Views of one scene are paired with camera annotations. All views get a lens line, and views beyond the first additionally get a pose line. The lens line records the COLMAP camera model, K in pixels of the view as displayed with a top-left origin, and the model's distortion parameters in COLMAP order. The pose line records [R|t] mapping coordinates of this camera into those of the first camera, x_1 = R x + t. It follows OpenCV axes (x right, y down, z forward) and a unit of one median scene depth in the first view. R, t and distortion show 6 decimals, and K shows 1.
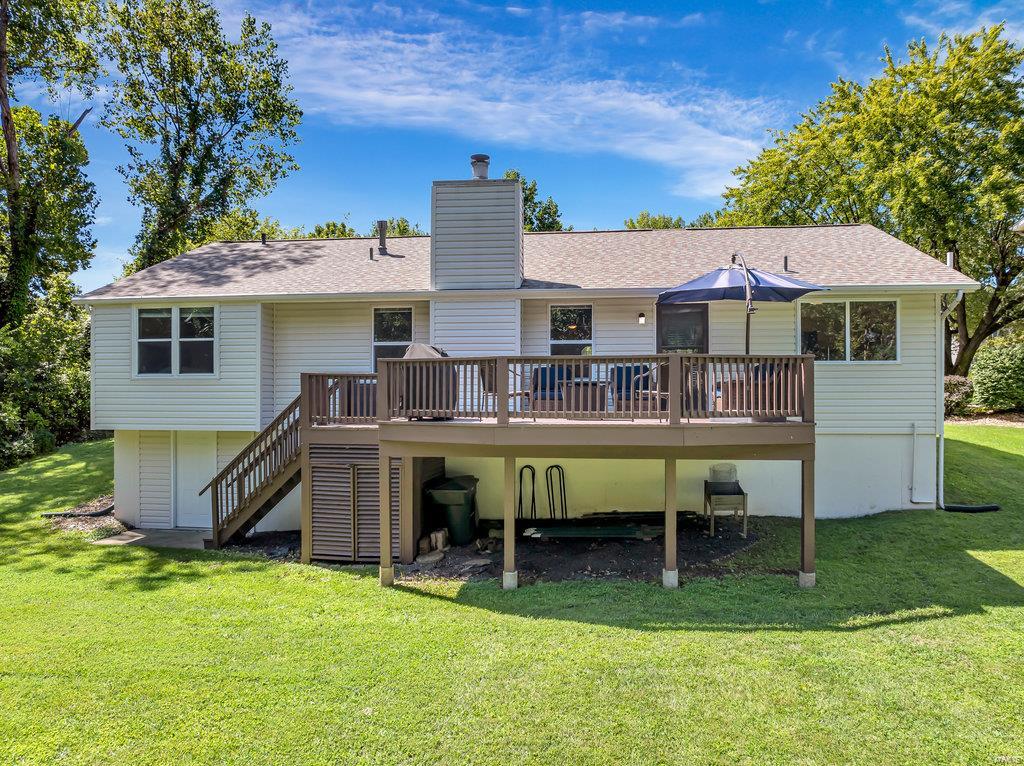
lens RADIAL K [[719.6, 0, 512.0], [0, 719.6, 383.0], [0, 0, 1]] dist [-0.028638, 0.003568]
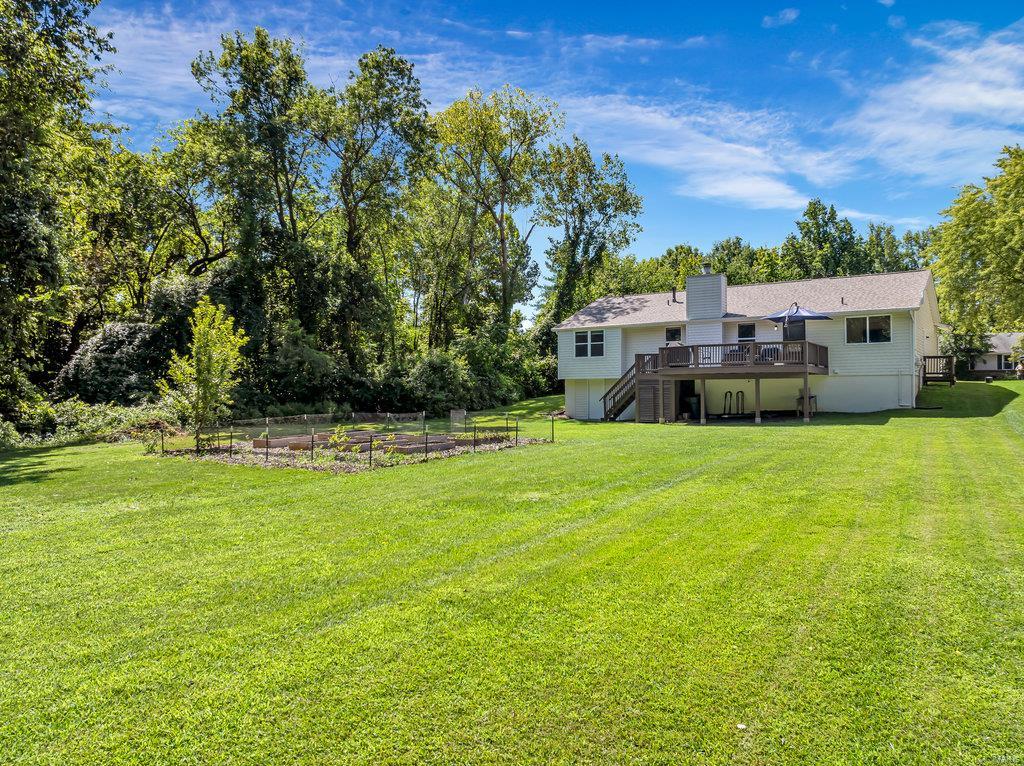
lens RADIAL K [[719.6, 0, 512.0], [0, 719.6, 383.0], [0, 0, 1]] dist [-0.028638, 0.003568]
pose [[0.884783, -0.009621, -0.465904, 0.501242], [-0.001291, 0.999732, -0.023096, 0.143910], [0.466001, 0.021037, 0.884534, -1.448591]]
